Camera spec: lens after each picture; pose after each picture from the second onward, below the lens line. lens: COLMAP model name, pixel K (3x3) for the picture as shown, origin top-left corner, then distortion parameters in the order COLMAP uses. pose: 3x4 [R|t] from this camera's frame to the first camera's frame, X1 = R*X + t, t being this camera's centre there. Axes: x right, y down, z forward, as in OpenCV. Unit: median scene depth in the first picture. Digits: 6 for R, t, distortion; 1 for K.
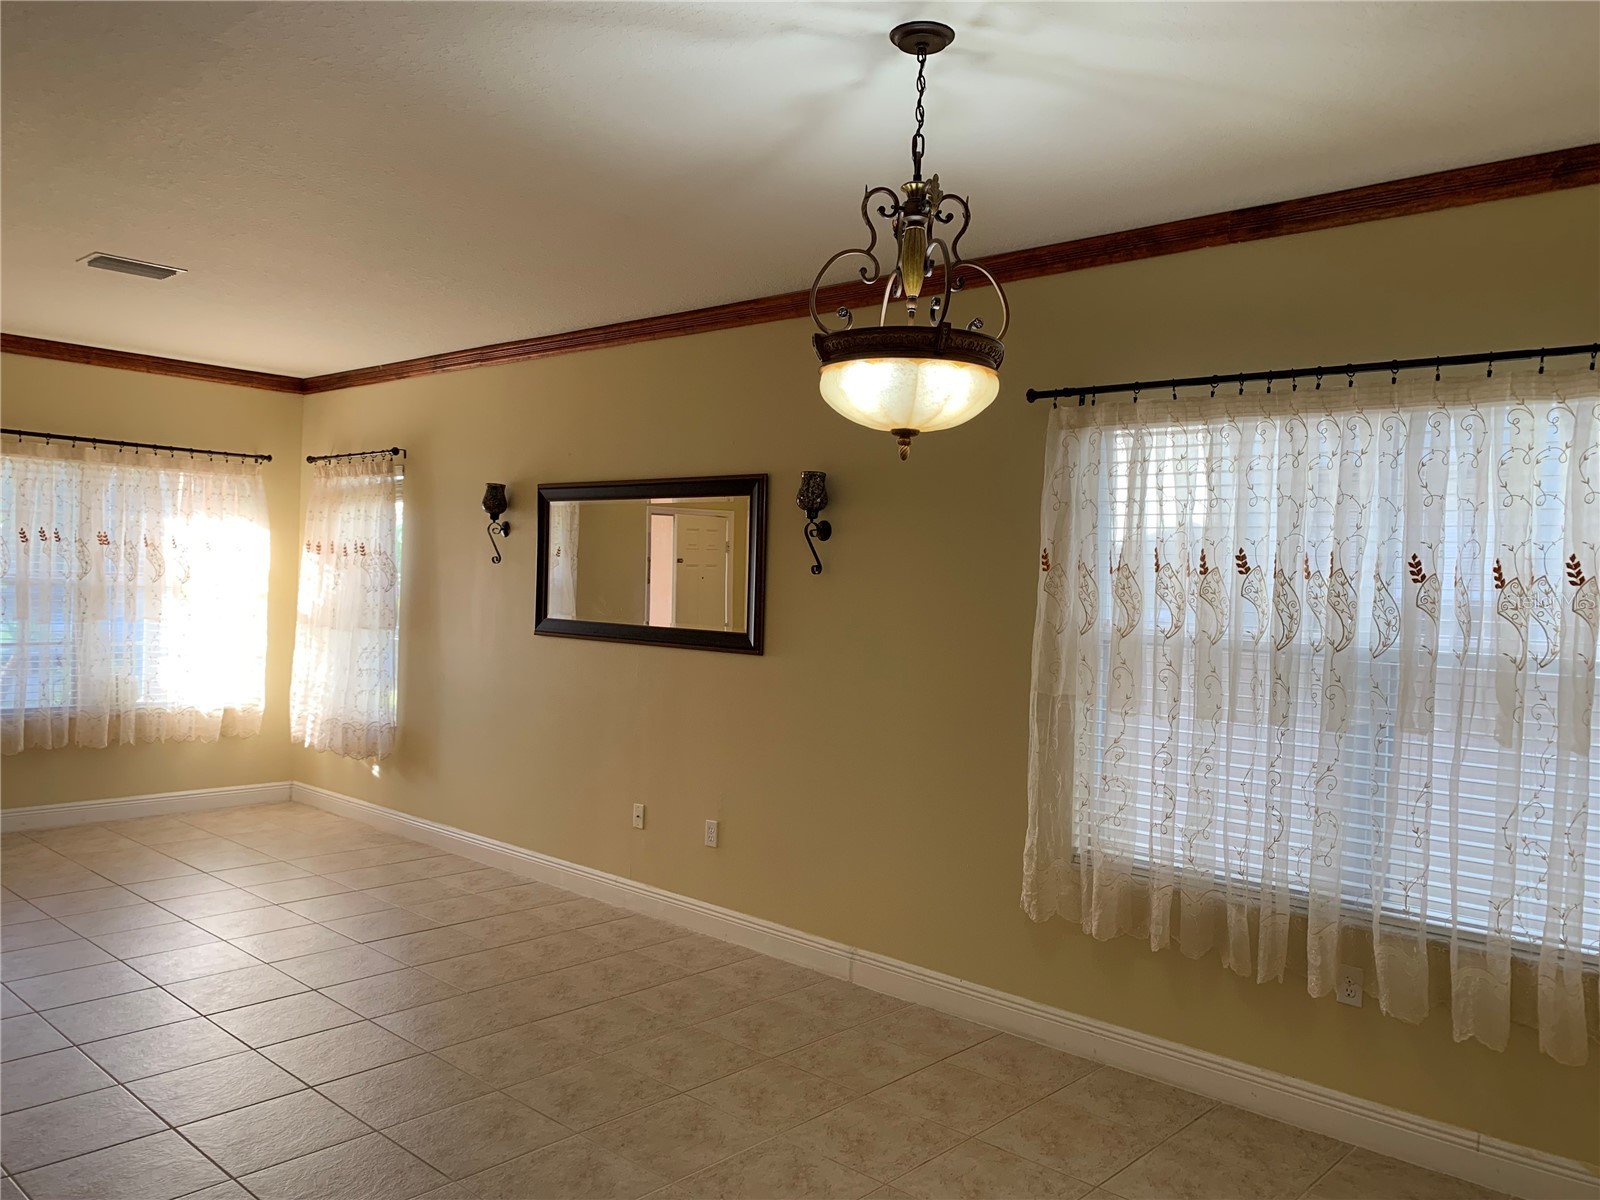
lens RADIAL K [[1231.5, 0, 800.0], [0, 1231.5, 600.0], [0, 0, 1]] dist [0.007157, 0.002036]
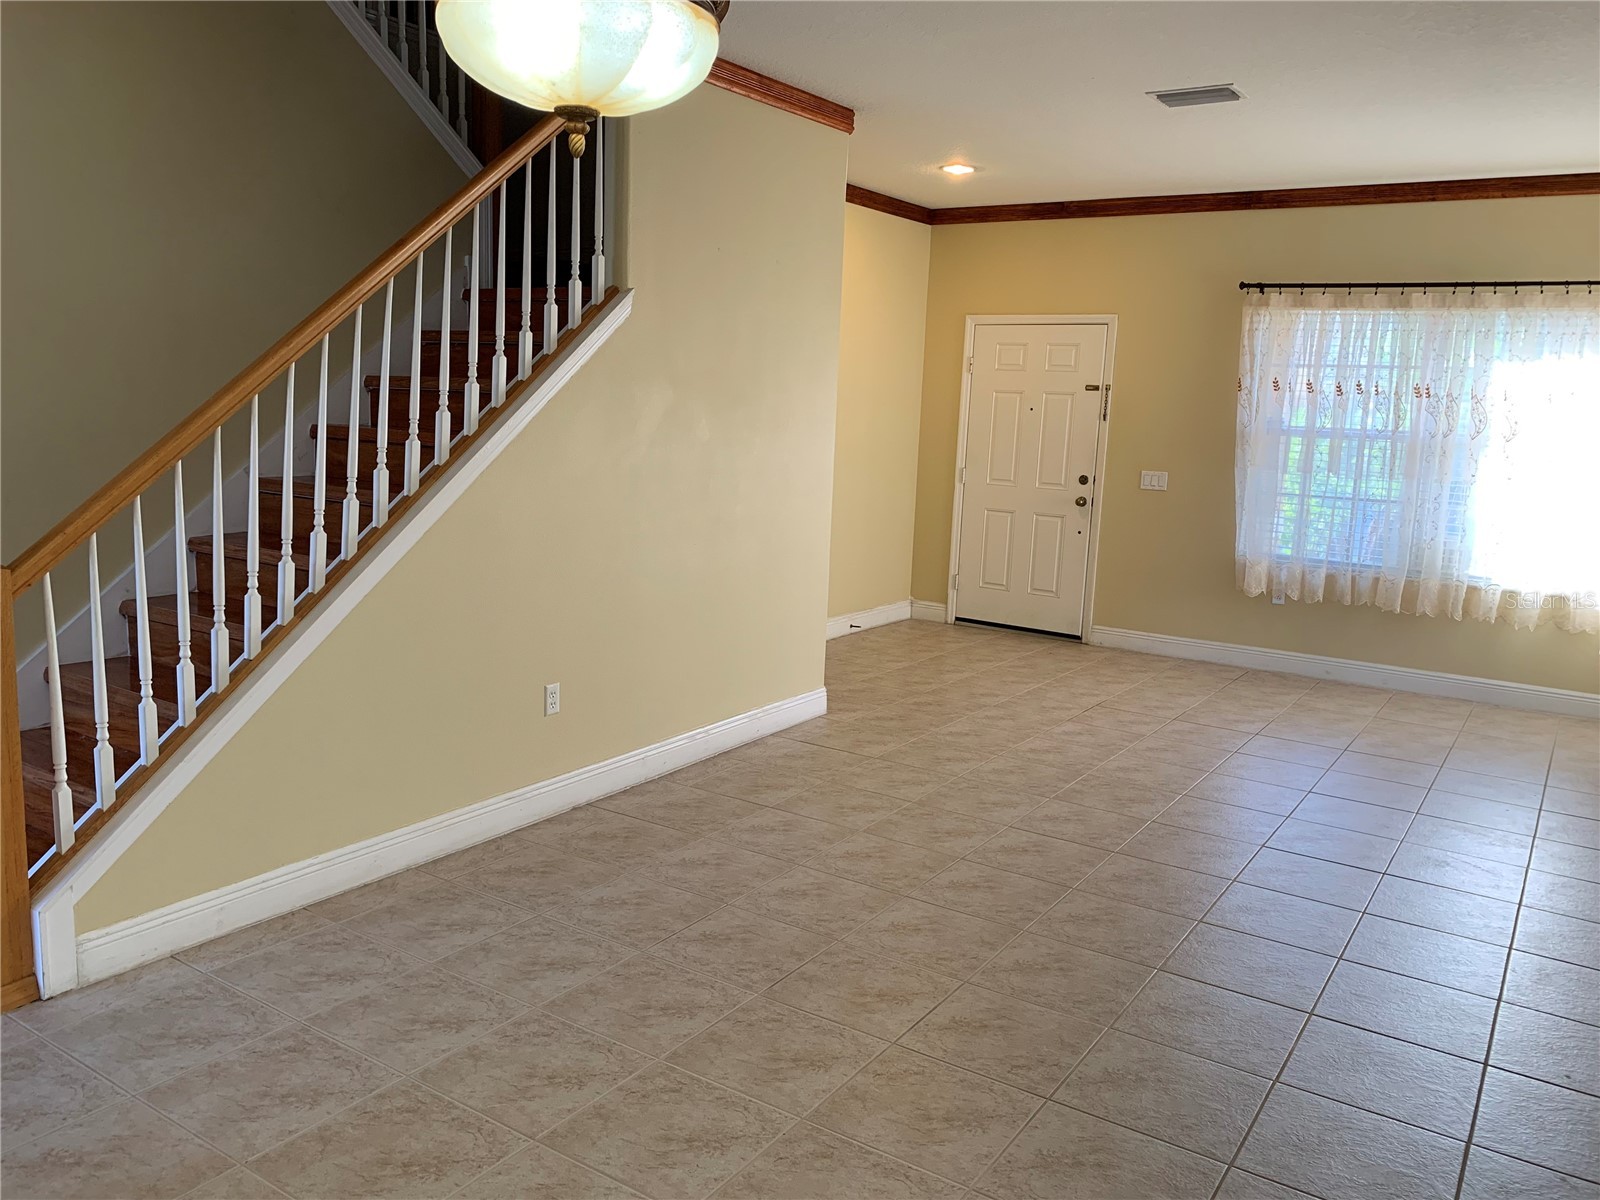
lens RADIAL K [[1231.5, 0, 800.0], [0, 1231.5, 600.0], [0, 0, 1]] dist [0.007157, 0.002036]
pose [[0.156913, 0.134516, -0.978409, 0.448542], [-0.048846, 0.990525, 0.128348, 0.015115], [0.986404, 0.027652, 0.161997, 0.584918]]
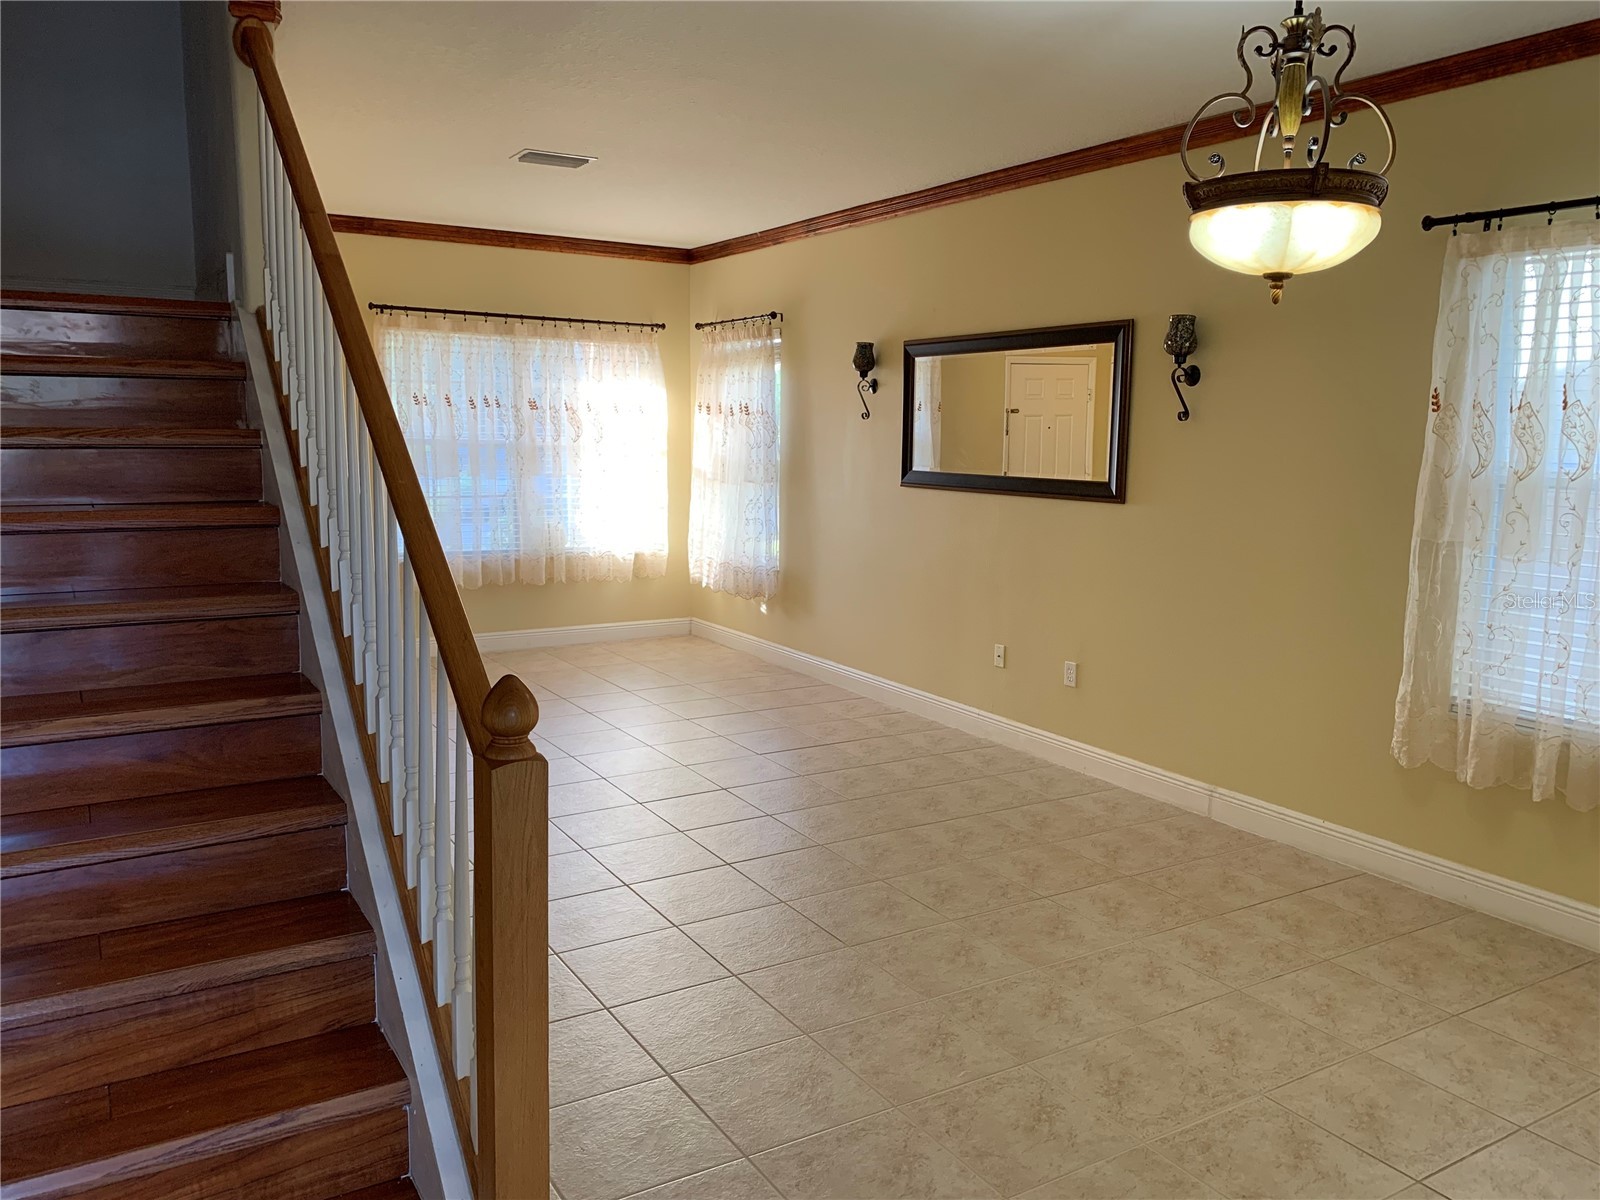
lens RADIAL K [[1225.4, 0, 800.0], [0, 1225.4, 600.0], [0, 0, 1]] dist [0.096451, -0.150696]
pose [[0.959447, 0.018716, -0.281266, 0.000928], [0.014845, 0.993054, 0.116721, 0.001383], [0.281497, -0.116163, 0.952505, -0.066398]]
